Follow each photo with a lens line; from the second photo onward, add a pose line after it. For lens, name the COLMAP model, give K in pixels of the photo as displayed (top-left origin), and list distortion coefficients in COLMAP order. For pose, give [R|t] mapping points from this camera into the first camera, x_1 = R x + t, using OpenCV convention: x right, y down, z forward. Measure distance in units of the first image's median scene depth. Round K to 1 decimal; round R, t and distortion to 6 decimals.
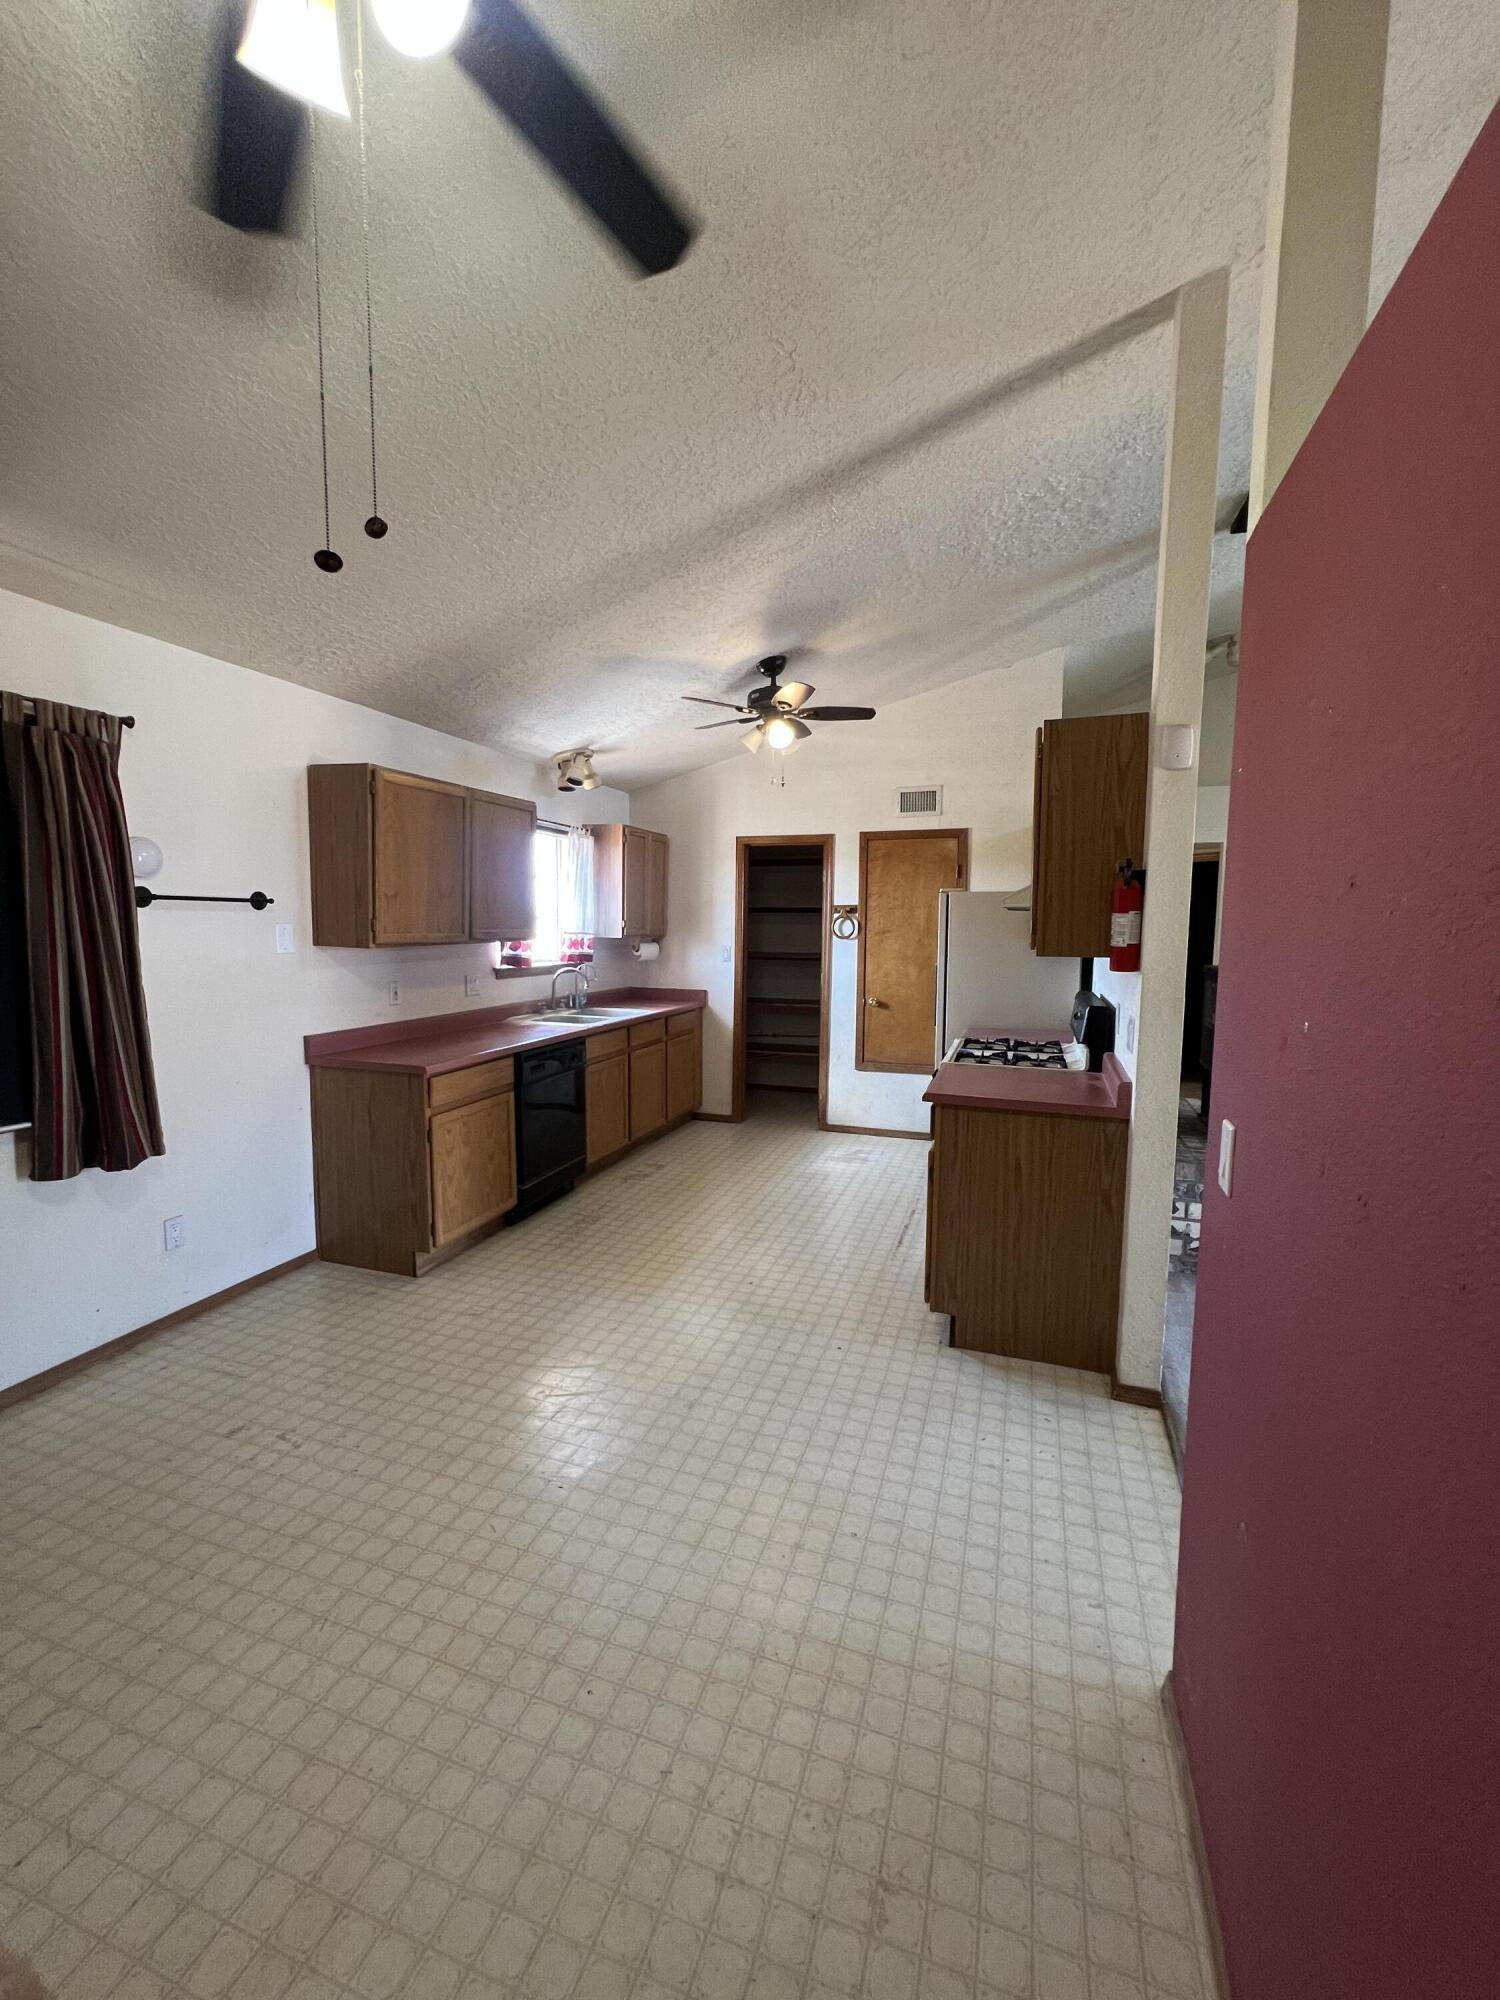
lens RADIAL K [[806.4, 0, 751.2], [0, 806.4, 995.6], [0, 0, 1]] dist [-0.003256, 0.000531]
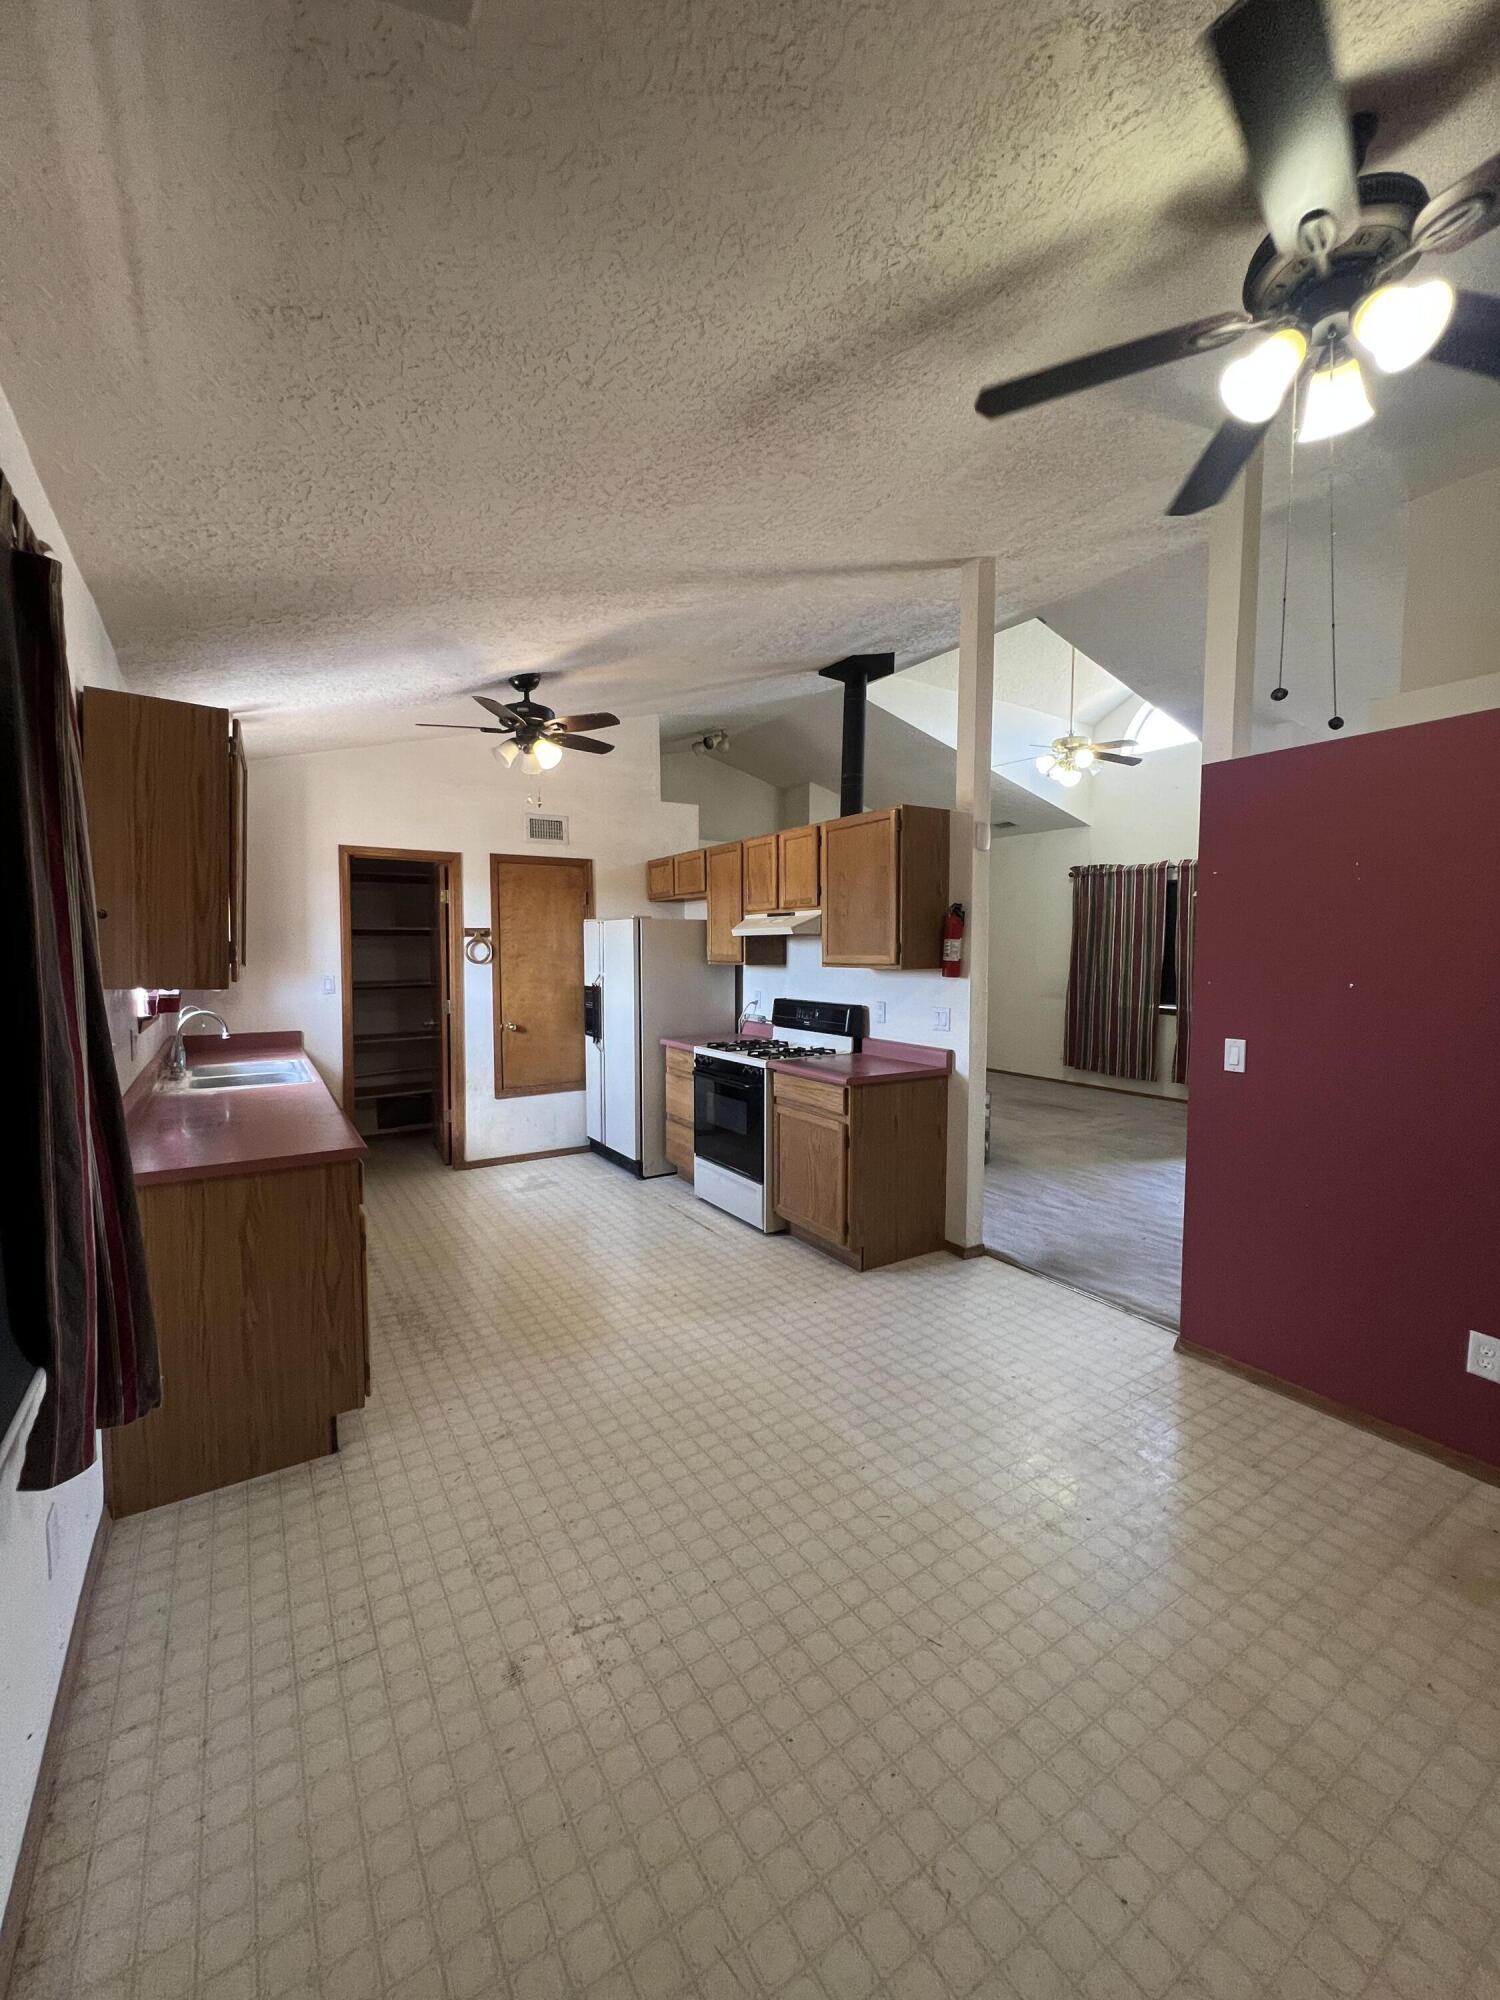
lens RADIAL K [[806.4, 0, 751.2], [0, 806.4, 995.6], [0, 0, 1]] dist [-0.003256, 0.000531]
pose [[0.621171, -0.053001, 0.781881, -0.481526], [0.074247, 0.997203, 0.008611, -0.018440], [-0.780150, 0.052704, 0.623369, 0.171948]]
